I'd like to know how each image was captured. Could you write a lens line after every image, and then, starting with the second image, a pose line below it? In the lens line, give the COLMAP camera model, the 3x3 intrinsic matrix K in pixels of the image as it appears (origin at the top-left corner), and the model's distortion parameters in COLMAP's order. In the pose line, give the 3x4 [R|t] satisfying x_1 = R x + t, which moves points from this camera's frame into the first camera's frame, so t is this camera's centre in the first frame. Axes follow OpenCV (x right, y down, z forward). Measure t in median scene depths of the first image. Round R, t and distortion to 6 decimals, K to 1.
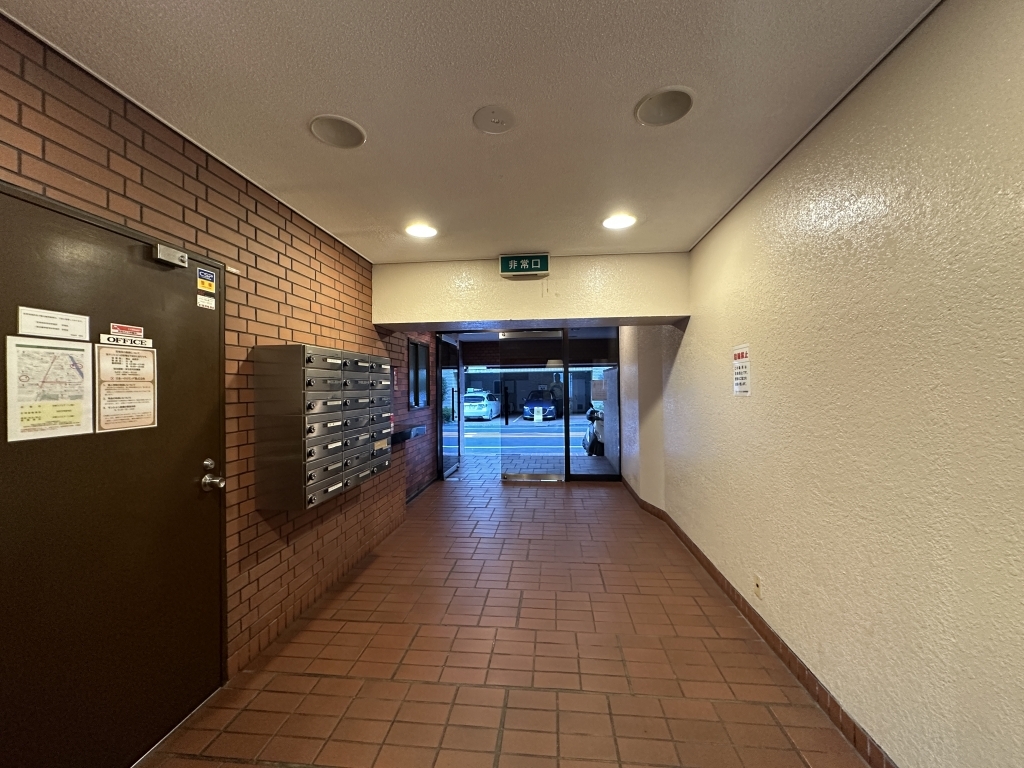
lens RADIAL K [[409.5, 0, 512.0], [0, 409.5, 384.0], [0, 0, 1]] dist [-0.002639, 0.000156]
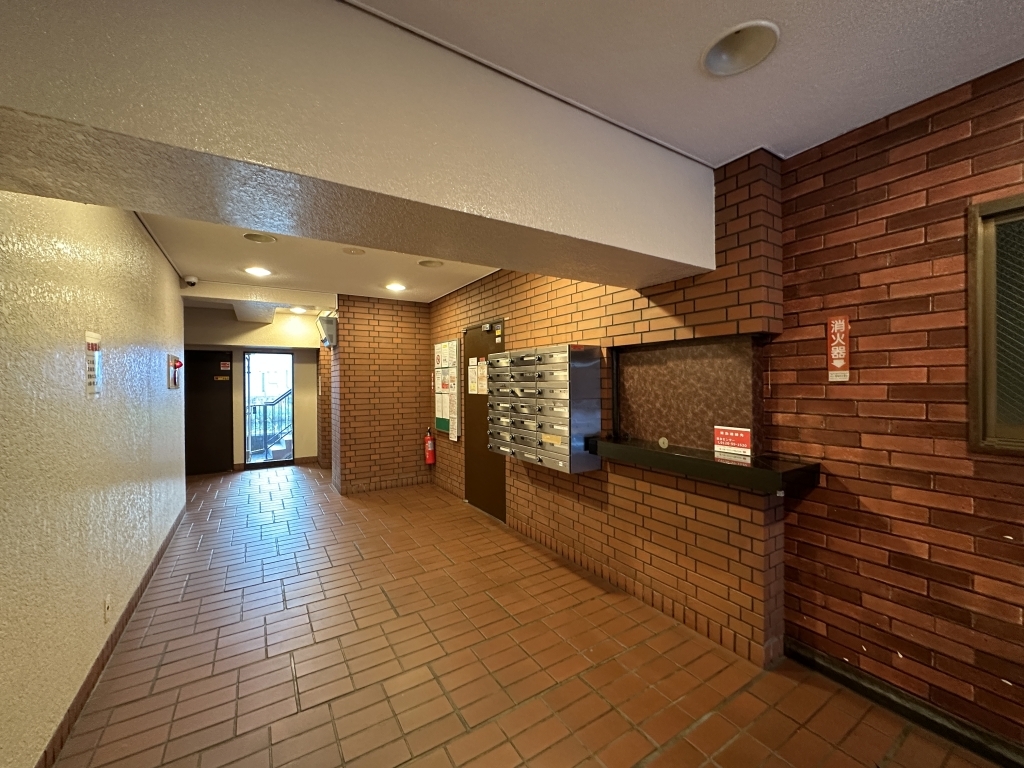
lens RADIAL K [[409.5, 0, 512.0], [0, 409.5, 384.0], [0, 0, 1]] dist [-0.002639, 0.000156]
pose [[-0.789822, 0.019103, -0.613039, 0.497507], [0.019018, 0.999797, 0.006652, 0.019510], [0.613041, -0.006405, -0.790025, 2.561396]]
